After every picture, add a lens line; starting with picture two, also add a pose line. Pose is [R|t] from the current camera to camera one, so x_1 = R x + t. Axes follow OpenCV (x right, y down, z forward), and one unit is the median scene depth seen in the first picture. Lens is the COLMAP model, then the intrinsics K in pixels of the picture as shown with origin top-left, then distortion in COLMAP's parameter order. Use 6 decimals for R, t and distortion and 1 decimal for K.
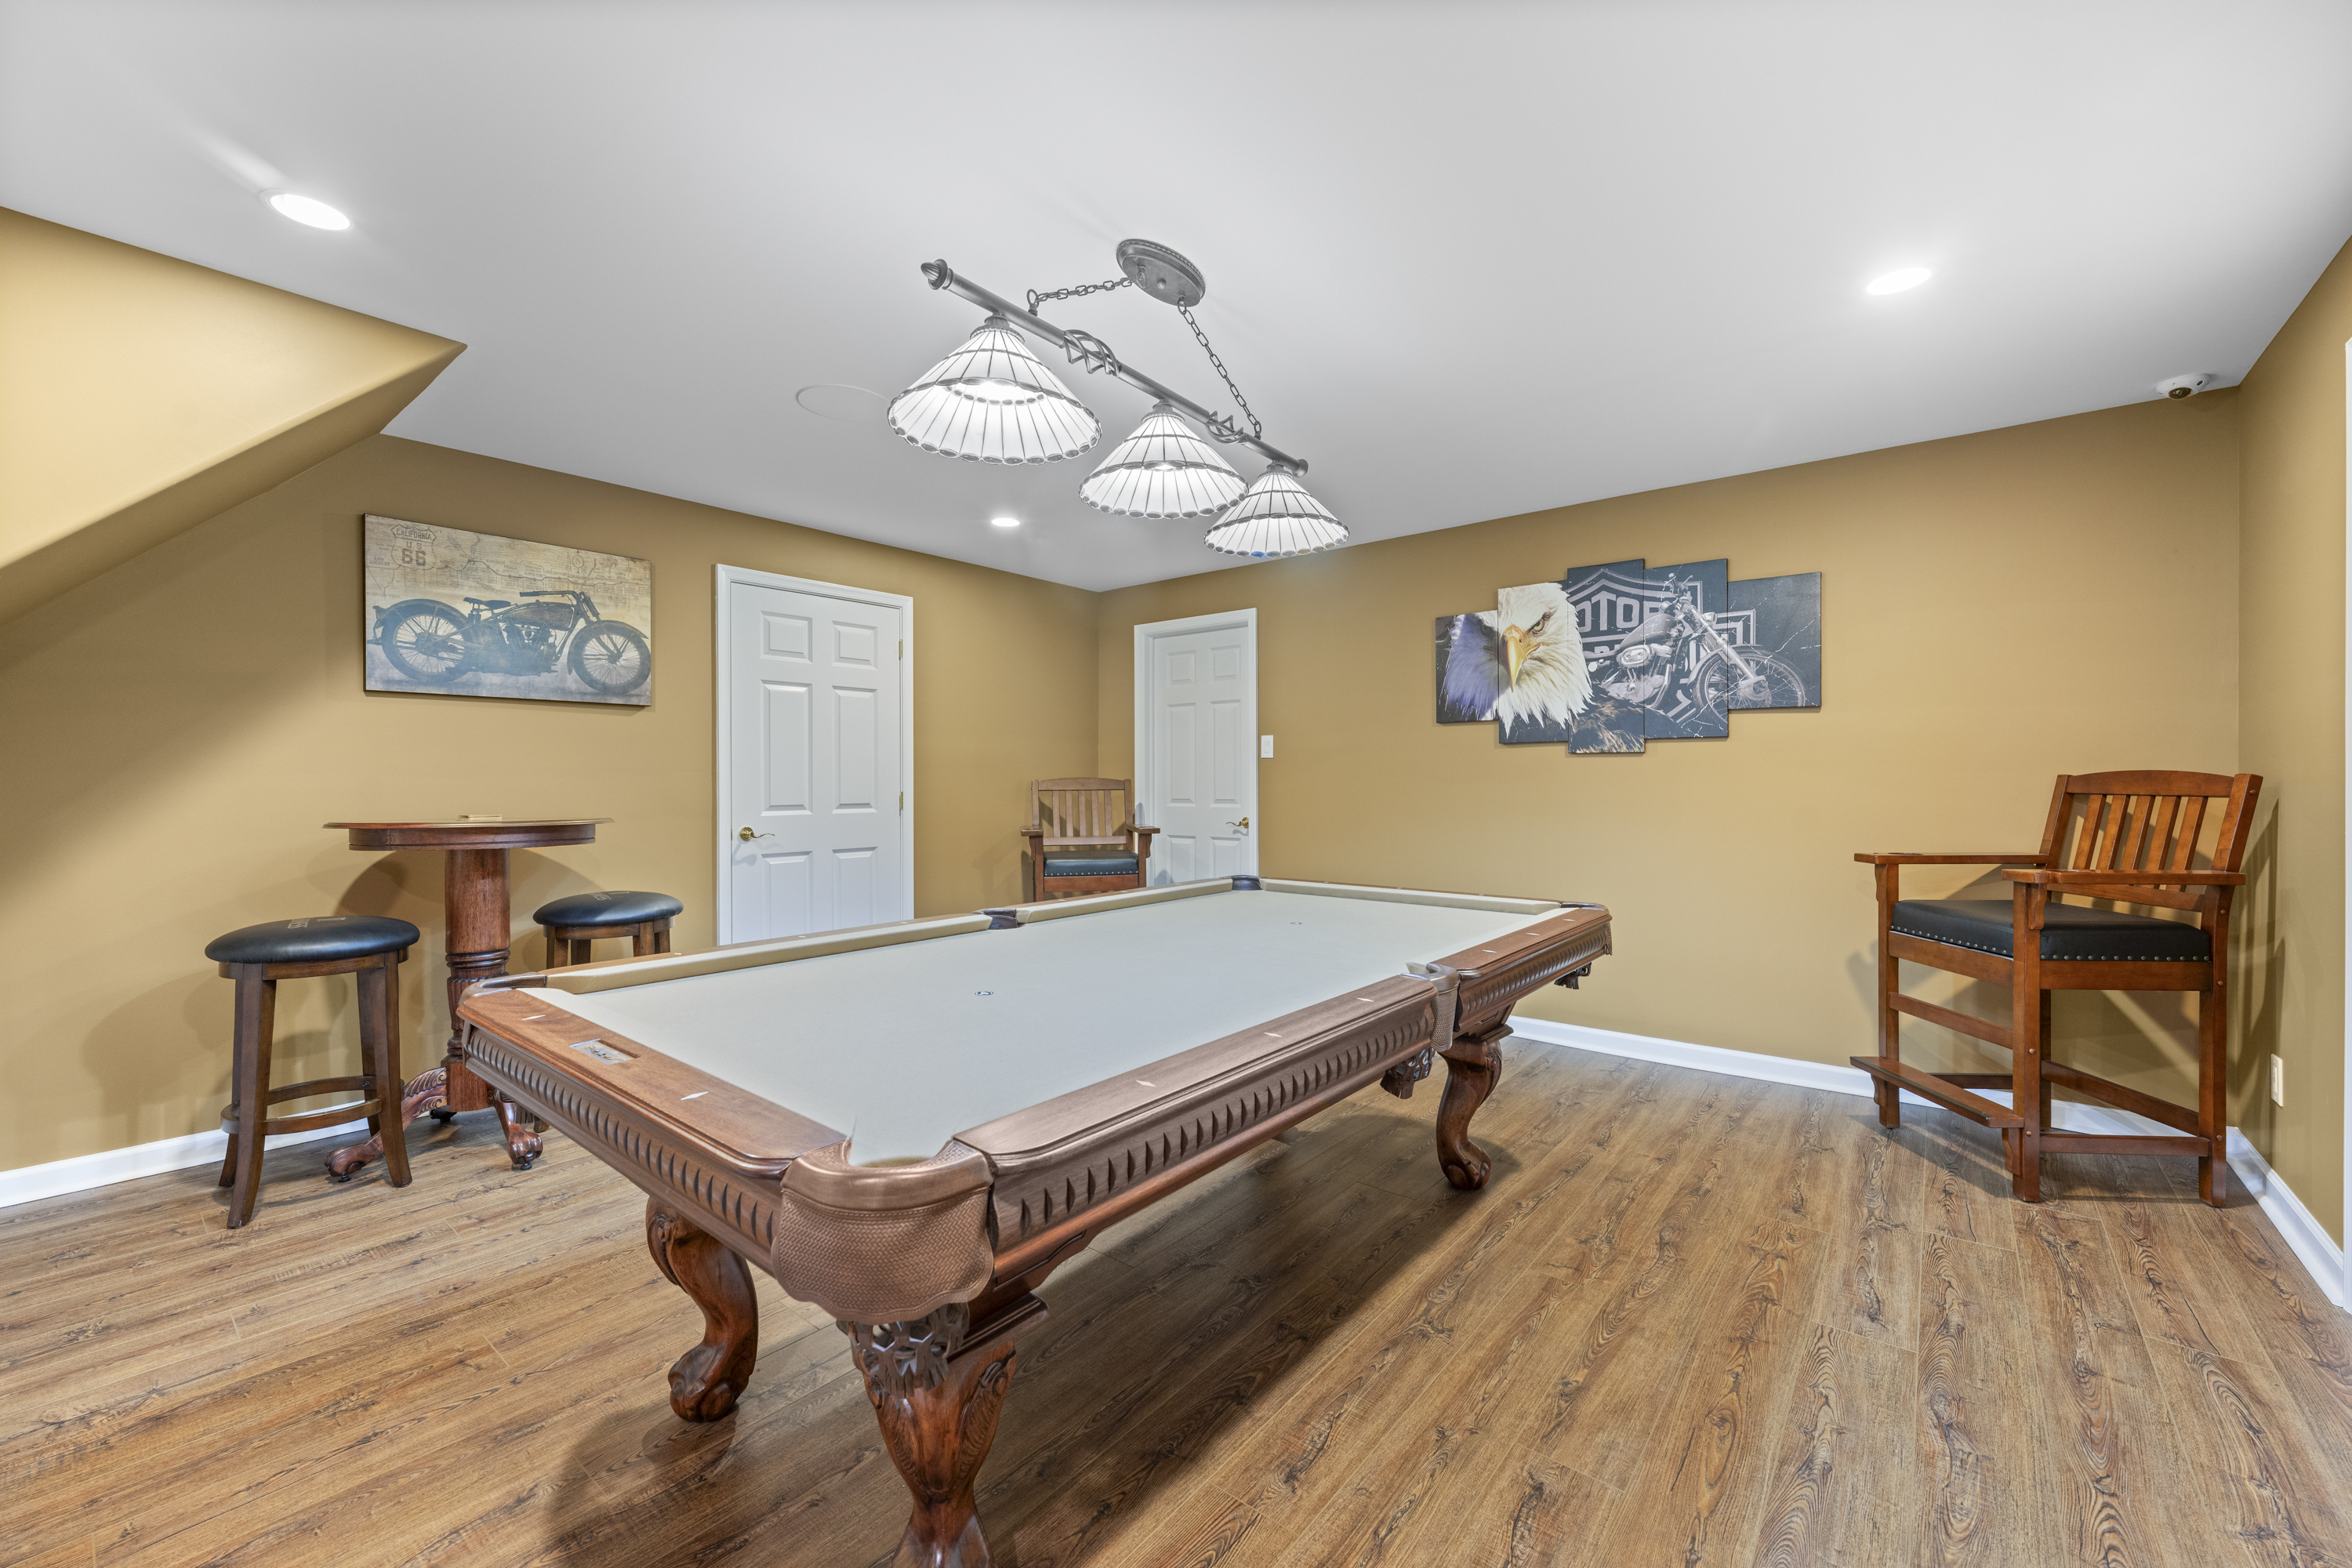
lens RADIAL K [[924.8, 0, 1177.6], [0, 924.8, 783.1], [0, 0, 1]] dist [0.000005, 0.000763]
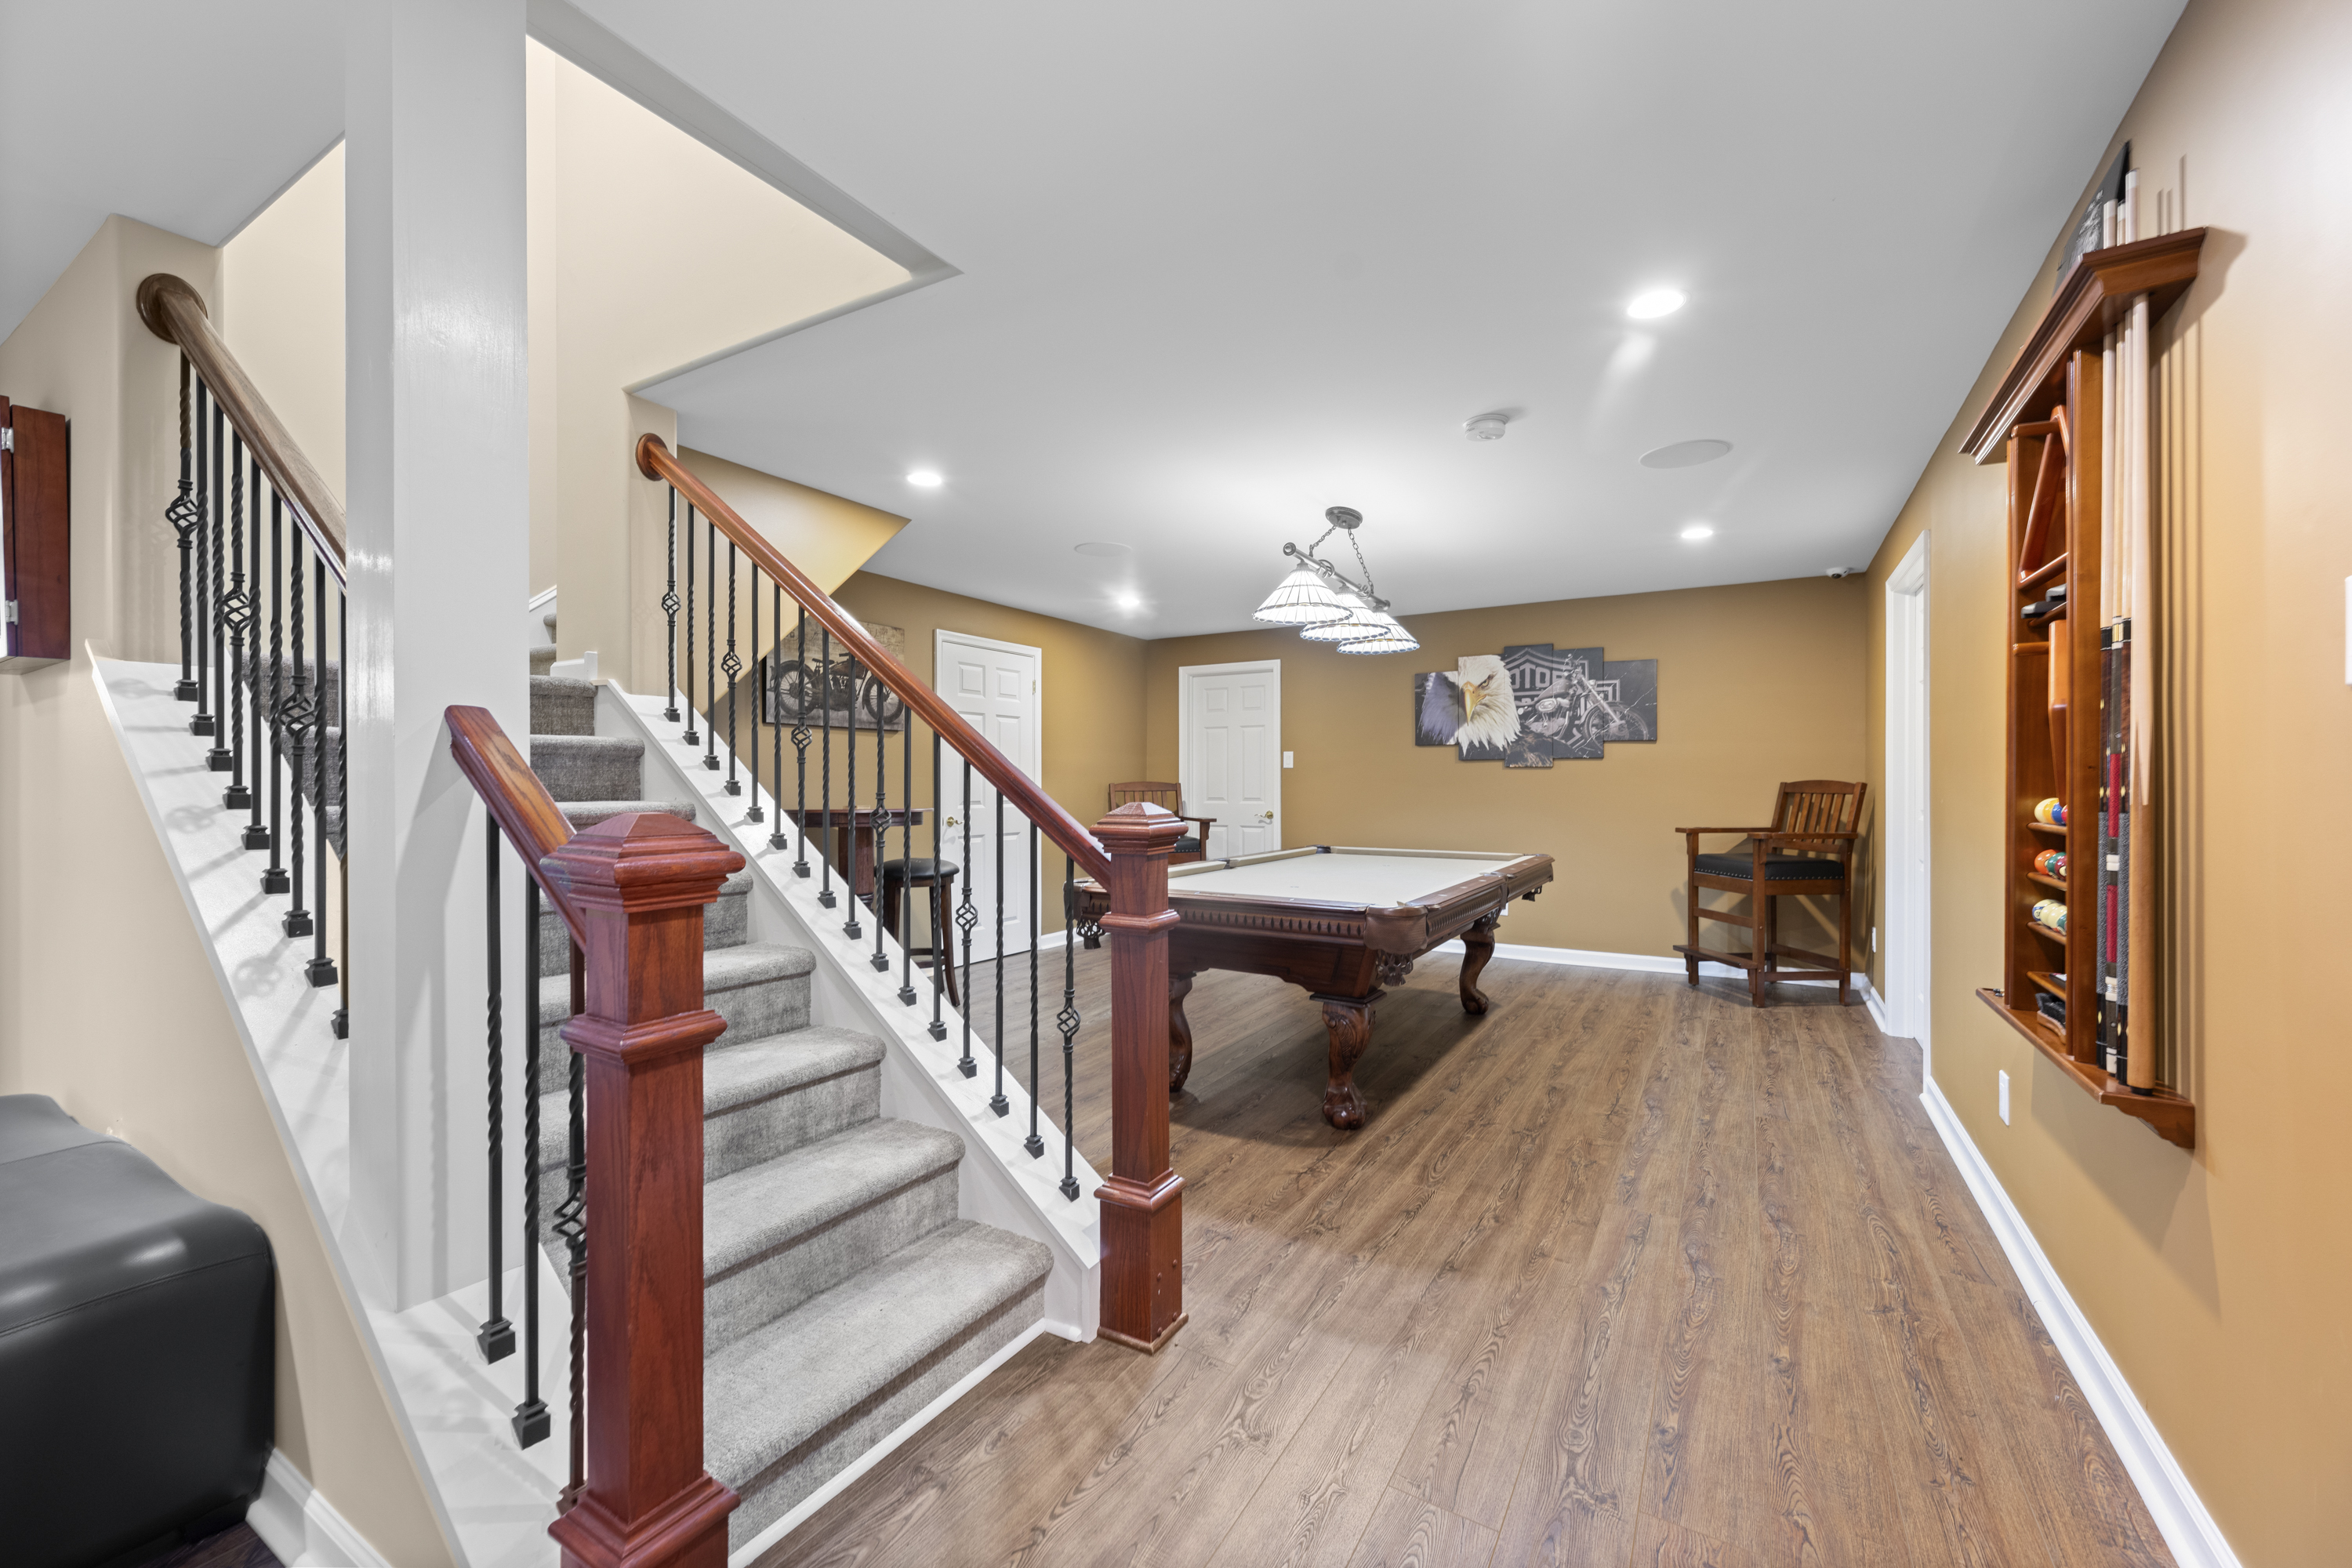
lens RADIAL K [[924.8, 0, 1179.4], [0, 924.8, 785.9], [0, 0, 1]] dist [0.000005, 0.000763]
pose [[0.989751, 0.002355, 0.142787, -0.439914], [-0.002208, 0.999997, -0.001186, 0.002695], [-0.142790, 0.000859, 0.989753, -0.587353]]
